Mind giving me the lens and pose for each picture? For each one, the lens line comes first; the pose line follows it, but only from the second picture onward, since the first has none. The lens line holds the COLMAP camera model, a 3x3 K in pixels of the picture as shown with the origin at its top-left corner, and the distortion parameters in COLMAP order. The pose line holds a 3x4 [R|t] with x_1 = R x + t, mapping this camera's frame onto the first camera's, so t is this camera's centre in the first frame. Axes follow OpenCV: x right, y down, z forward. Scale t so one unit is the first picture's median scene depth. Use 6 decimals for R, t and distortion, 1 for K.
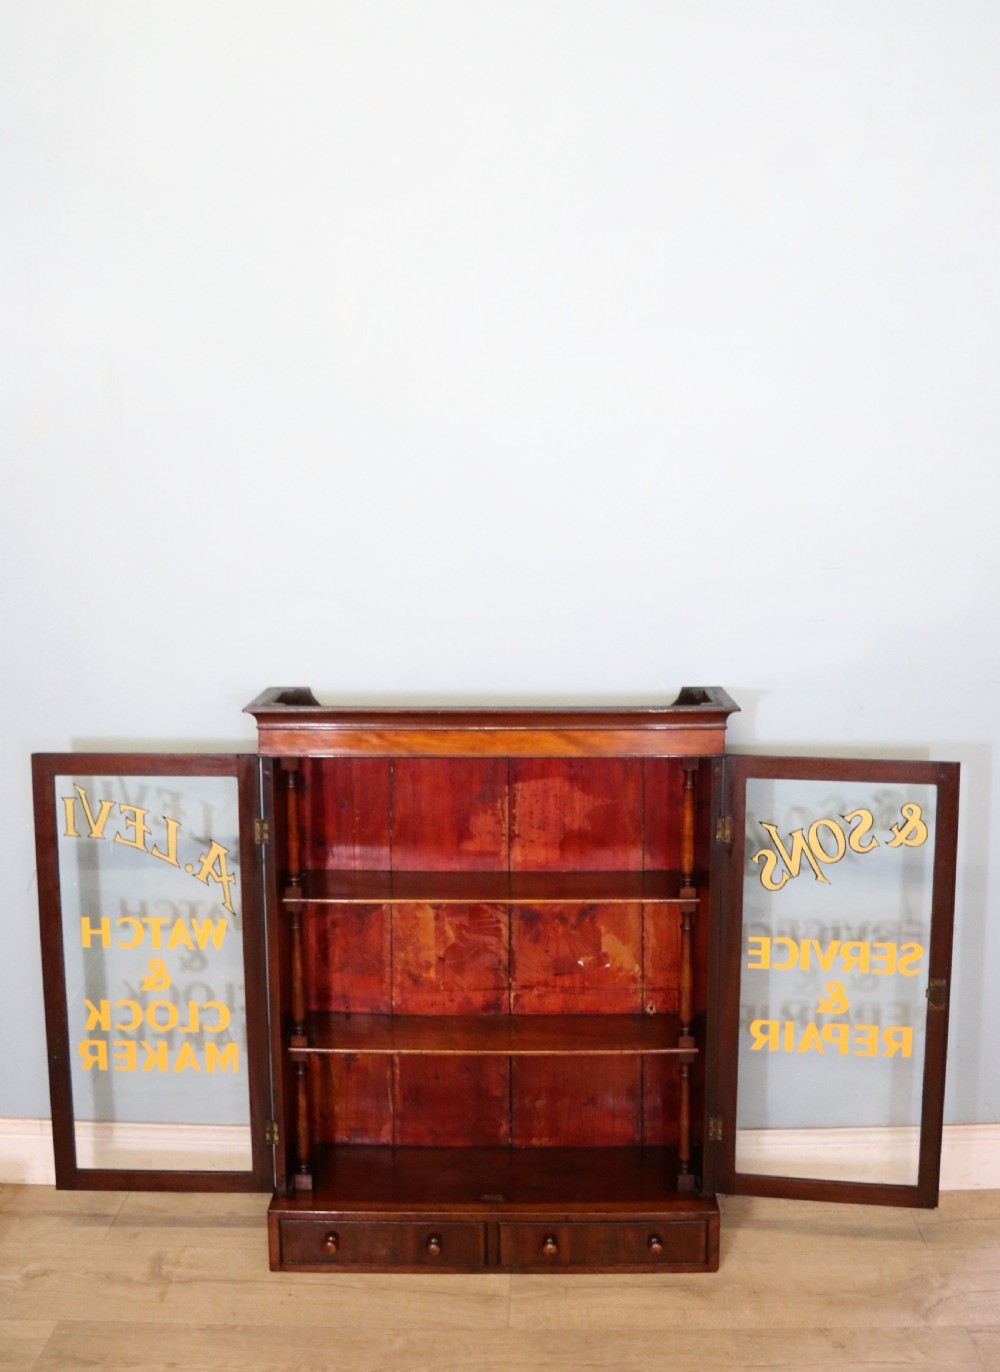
lens RADIAL K [[1244.8, 0, 521.0], [0, 1244.8, 616.1], [0, 0, 1]] dist [-0.102471, 0.000000]
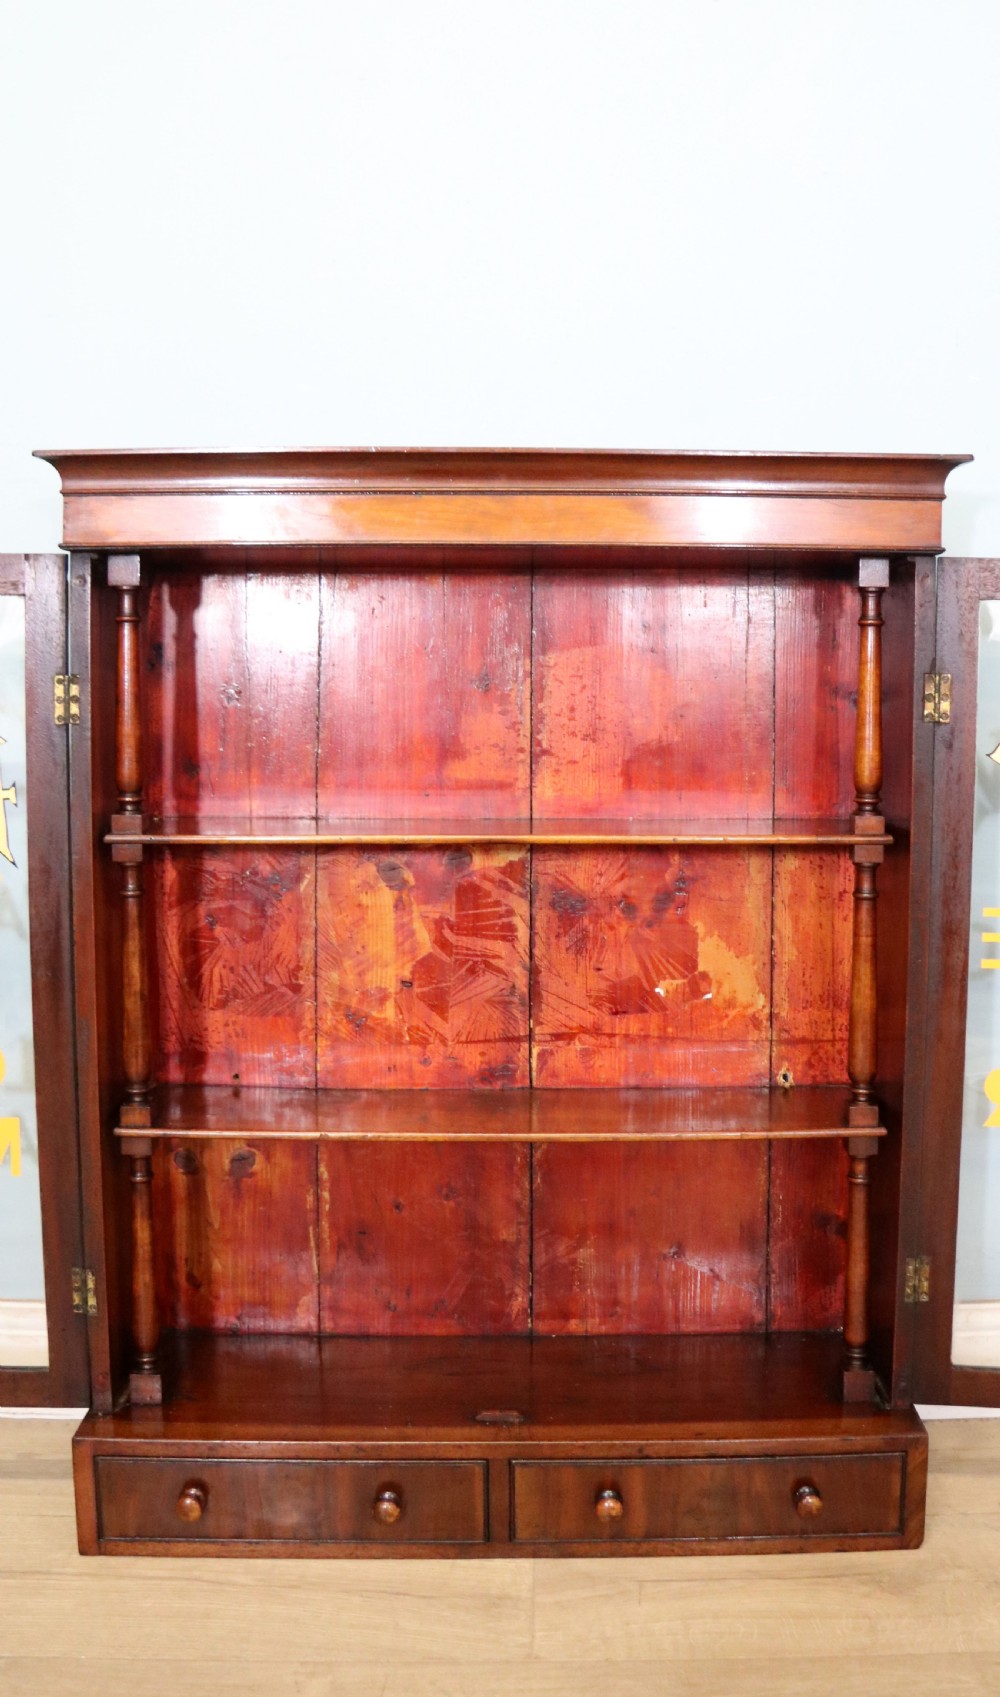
lens RADIAL K [[1491.1, 0, 565.1], [0, 1491.1, 797.3], [0, 0, 1]] dist [-0.156379, 0.078235]
pose [[0.999504, 0.005649, 0.030970, -0.016323], [-0.004920, 0.999710, -0.023566, 0.229143], [-0.031094, 0.023402, 0.999242, 0.367985]]
